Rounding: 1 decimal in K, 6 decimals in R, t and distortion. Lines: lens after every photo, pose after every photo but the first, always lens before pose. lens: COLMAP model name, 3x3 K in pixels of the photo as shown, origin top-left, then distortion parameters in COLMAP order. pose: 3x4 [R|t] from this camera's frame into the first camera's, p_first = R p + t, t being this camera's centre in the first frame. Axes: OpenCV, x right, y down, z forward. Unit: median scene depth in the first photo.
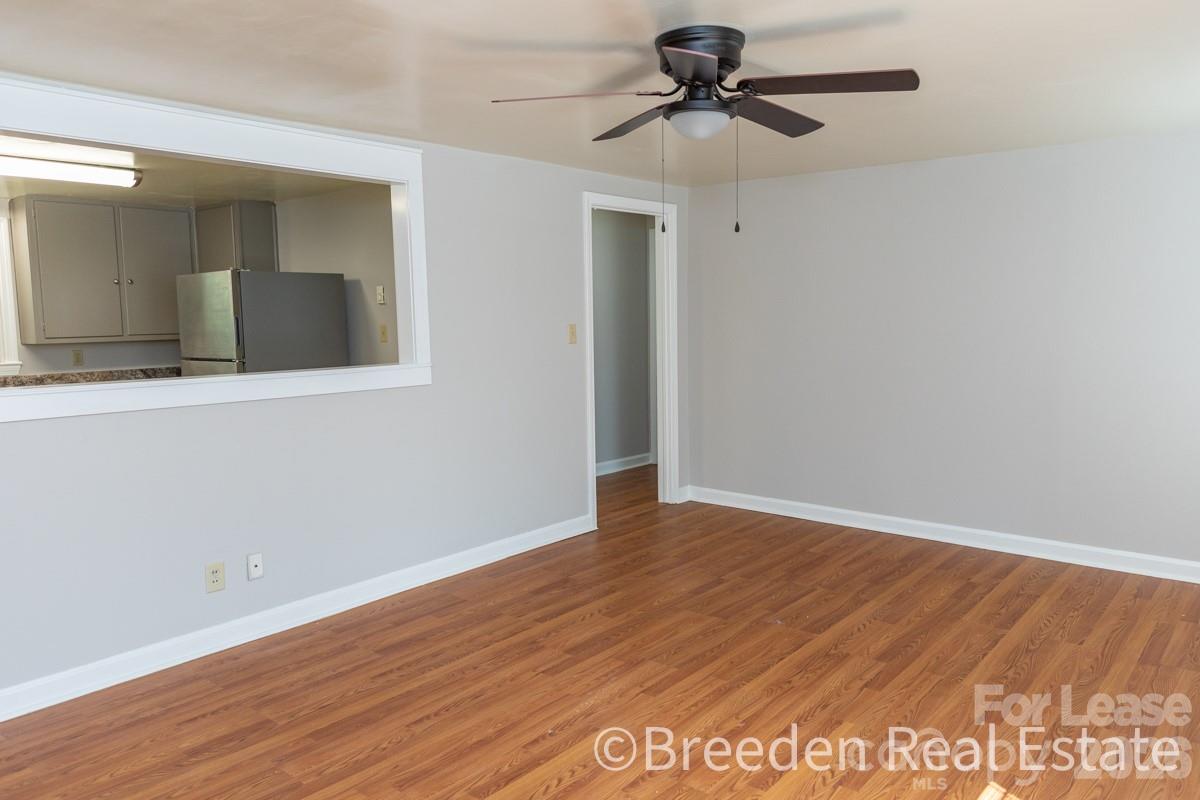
lens RADIAL K [[837.4, 0, 604.8], [0, 837.4, 395.8], [0, 0, 1]] dist [-0.006026, -0.001192]
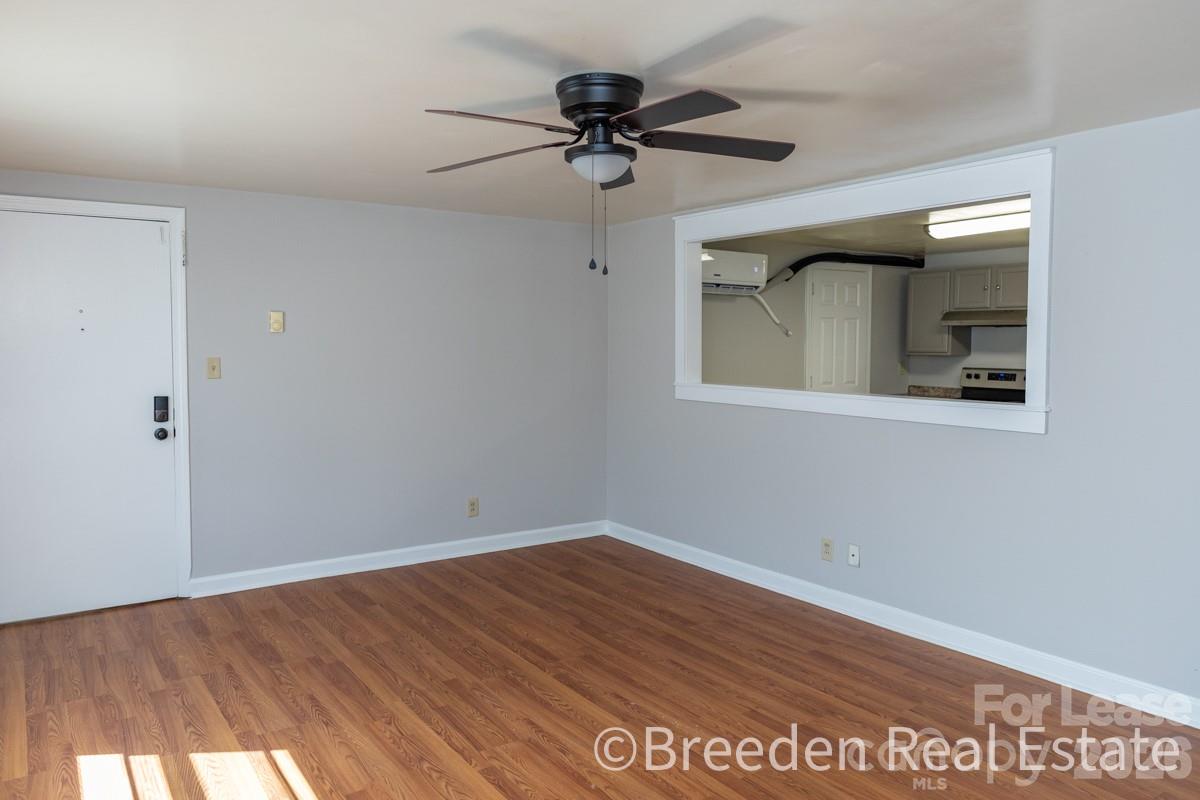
lens RADIAL K [[837.4, 0, 604.8], [0, 837.4, 395.8], [0, 0, 1]] dist [-0.006026, -0.001192]
pose [[-0.267485, 0.073254, -0.960774, 0.940090], [-0.092508, 0.990548, 0.101279, -0.128021], [0.959111, 0.115970, -0.258180, 1.097773]]
